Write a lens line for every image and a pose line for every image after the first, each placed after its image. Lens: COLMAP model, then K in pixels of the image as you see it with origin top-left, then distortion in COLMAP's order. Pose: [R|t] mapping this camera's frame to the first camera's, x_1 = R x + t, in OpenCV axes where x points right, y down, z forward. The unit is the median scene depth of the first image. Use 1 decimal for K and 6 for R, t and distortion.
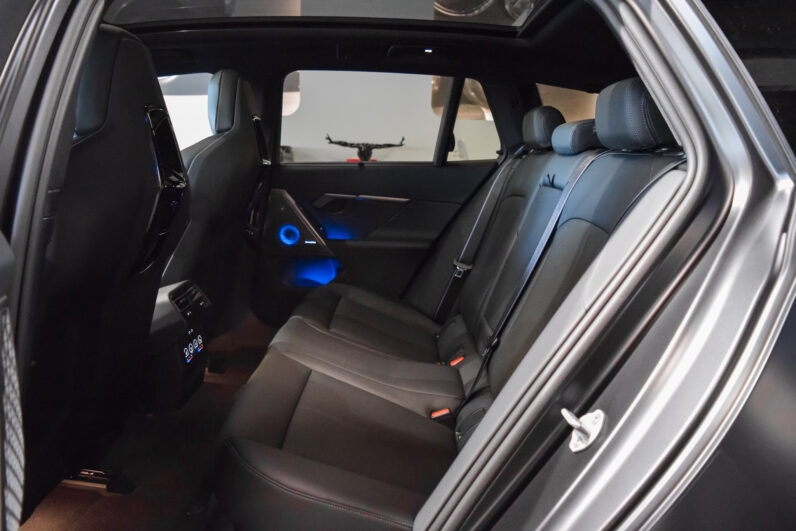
lens RADIAL K [[624.7, 0, 398.0], [0, 624.7, 265.5], [0, 0, 1]] dist [-0.110970, 0.045926]
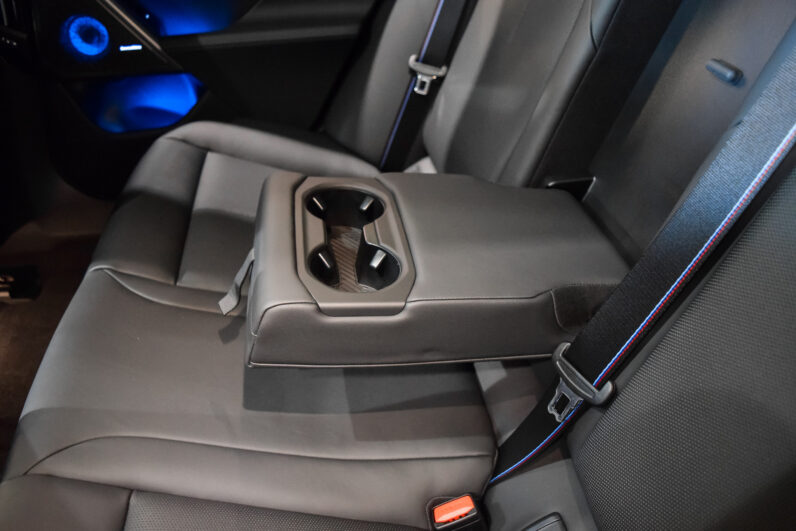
lens RADIAL K [[624.7, 0, 398.0], [0, 624.7, 265.5], [0, 0, 1]] dist [-0.110970, 0.045926]
pose [[0.986509, -0.133273, 0.095075, 0.007232], [0.081650, 0.903908, 0.419861, -0.069861], [-0.141895, -0.406433, 0.902595, 0.457773]]
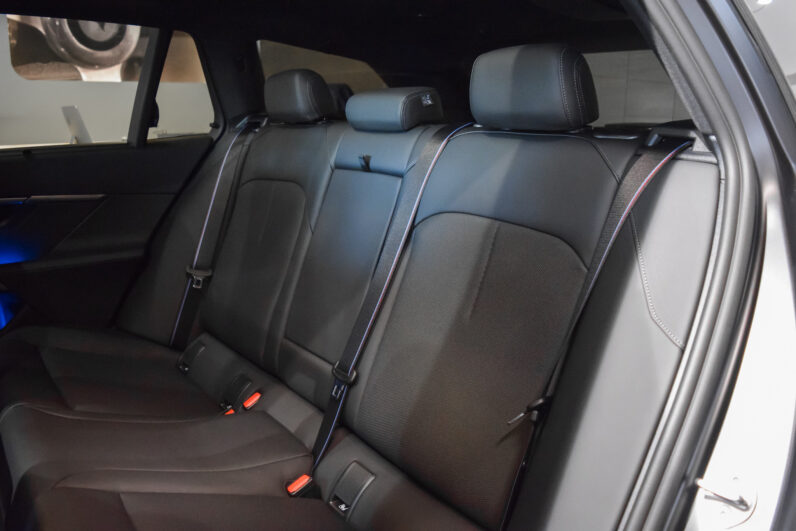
lens RADIAL K [[624.7, 0, 398.0], [0, 624.7, 265.5], [0, 0, 1]] dist [-0.110970, 0.045926]
pose [[0.783883, -0.165081, 0.598561, -0.162552], [0.124397, 0.986218, 0.109084, -0.061476], [-0.608319, -0.011050, 0.793615, 0.223309]]
